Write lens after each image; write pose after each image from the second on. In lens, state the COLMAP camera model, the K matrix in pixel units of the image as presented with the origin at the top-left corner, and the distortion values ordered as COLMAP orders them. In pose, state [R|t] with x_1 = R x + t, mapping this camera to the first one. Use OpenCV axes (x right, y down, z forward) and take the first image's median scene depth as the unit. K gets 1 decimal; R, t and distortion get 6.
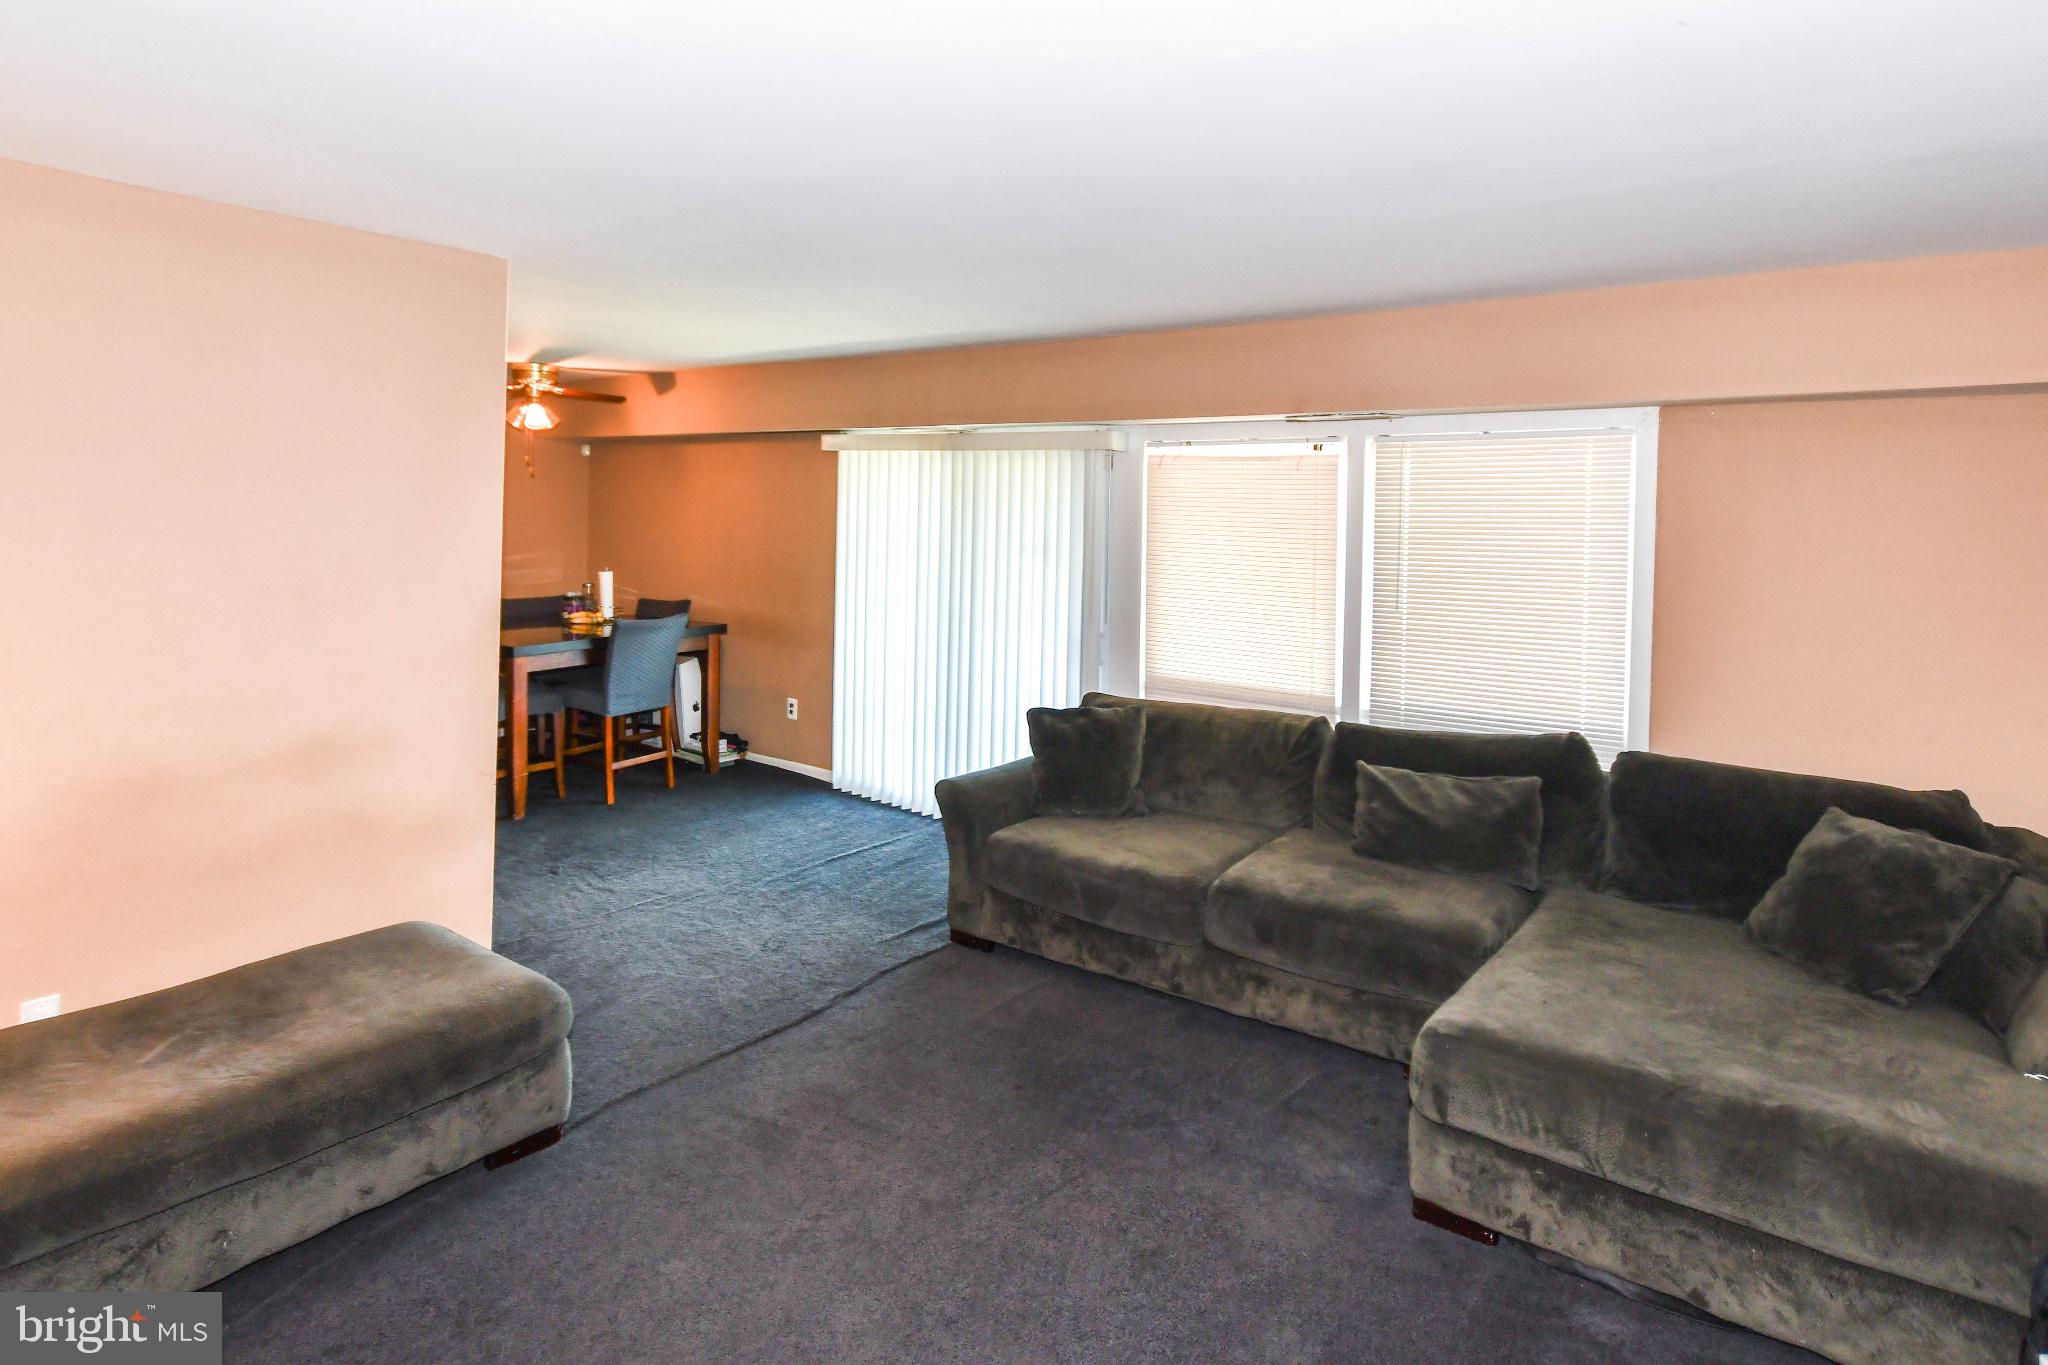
lens RADIAL K [[1071.1, 0, 1024.0], [0, 1071.1, 682.5], [0, 0, 1]] dist [-0.022957, 0.000337]
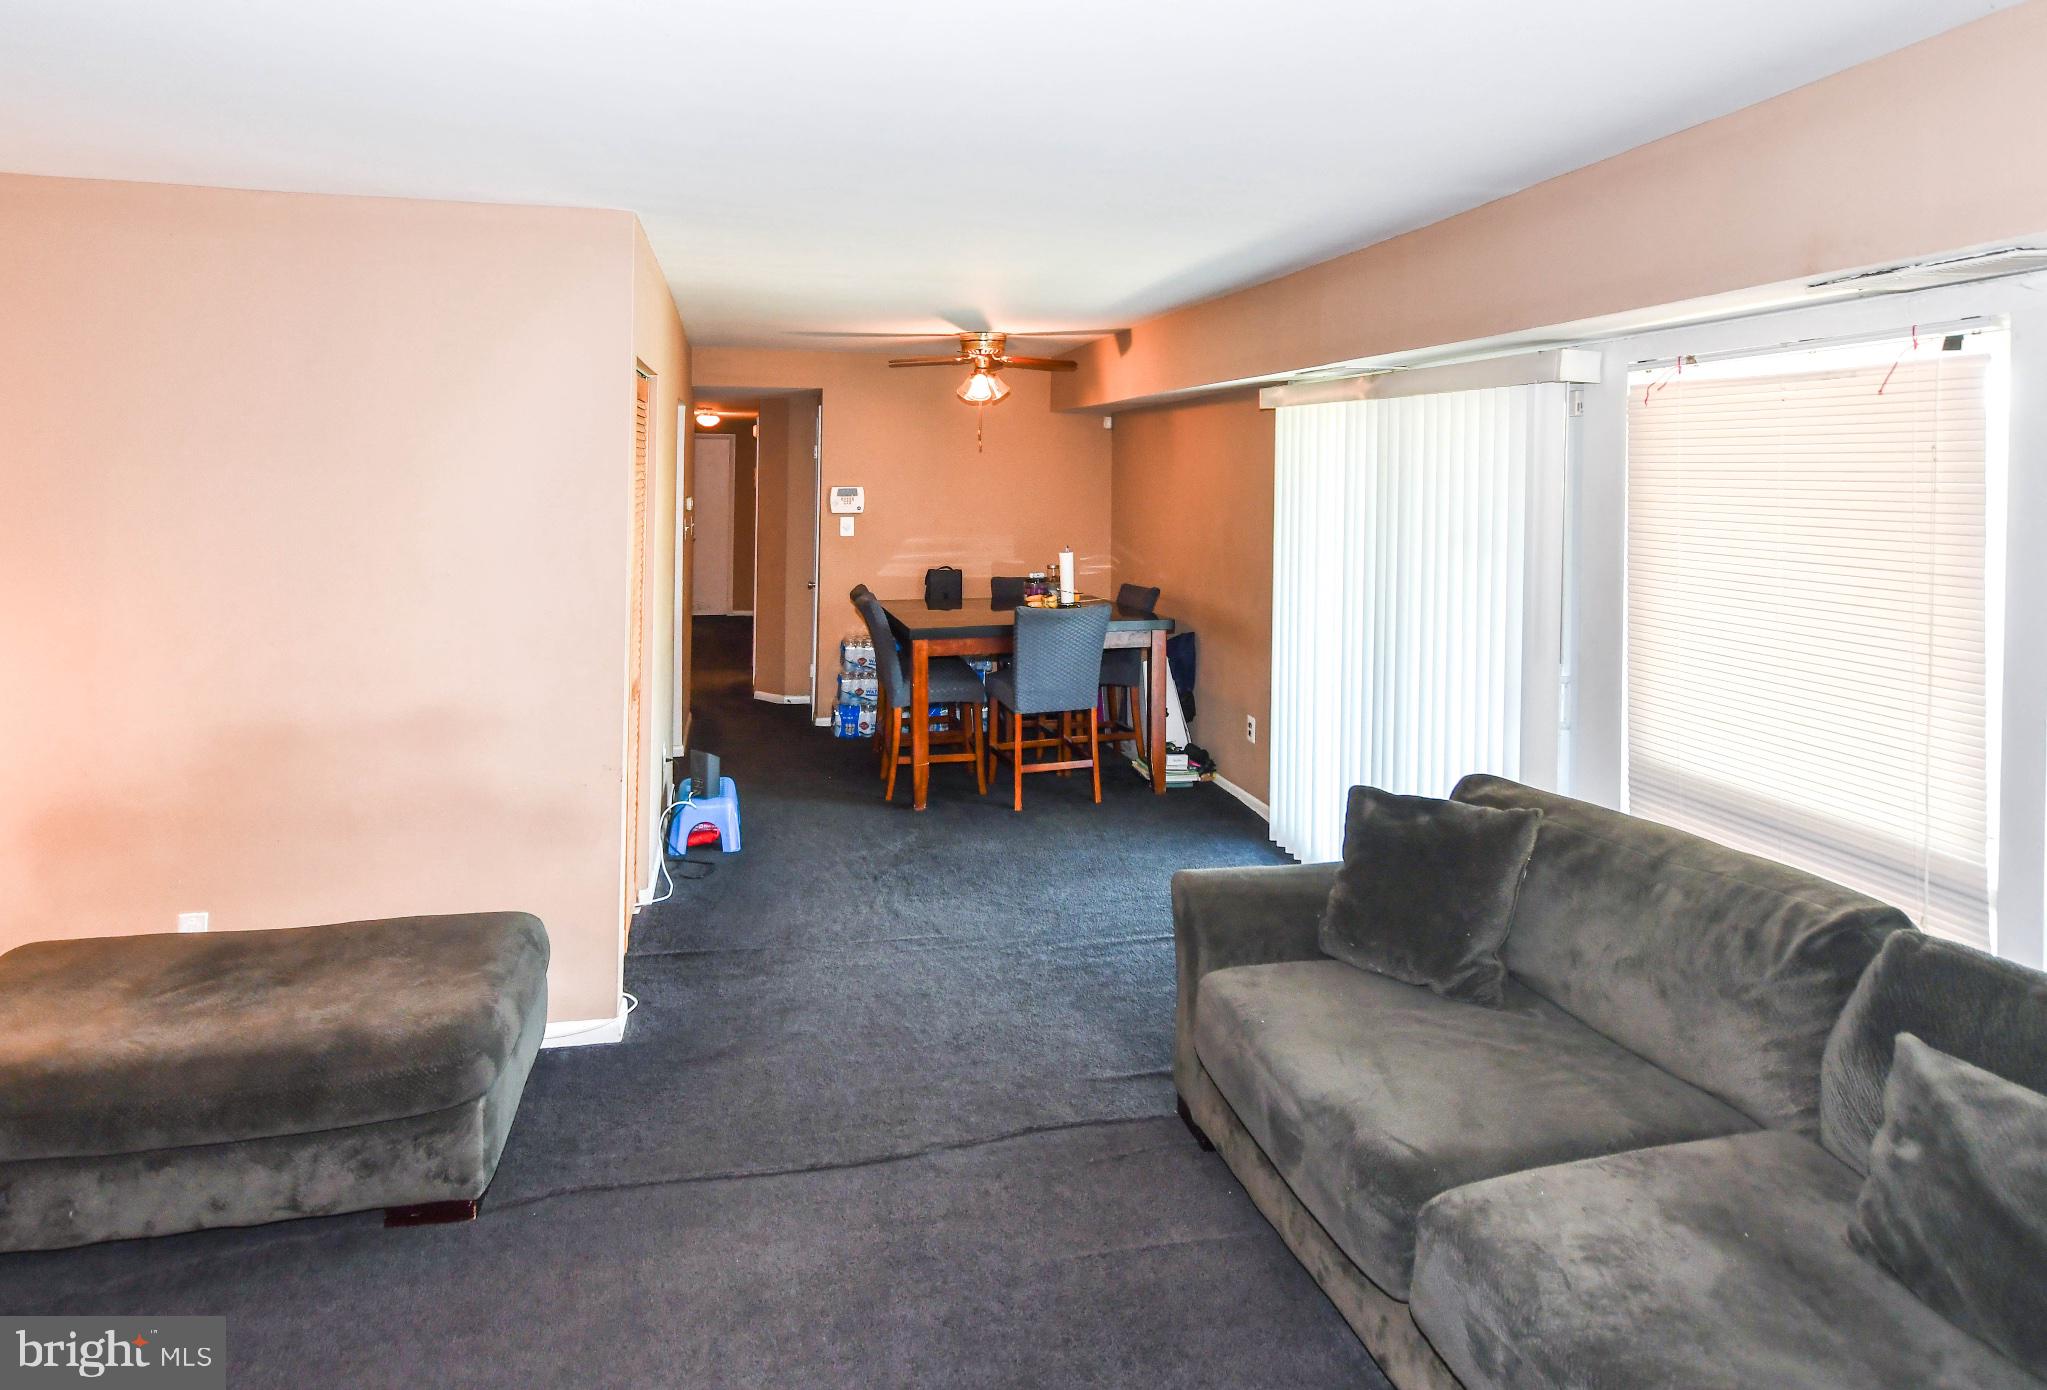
lens RADIAL K [[1128.4, 0, 1021.8], [0, 1128.4, 589.6], [0, 0, 1]] dist [0.003309, 0.000059]
pose [[0.763790, 0.051779, -0.643385, 0.271510], [-0.096946, 0.994673, -0.035039, -0.047519], [0.638143, 0.089136, 0.764741, 0.327186]]
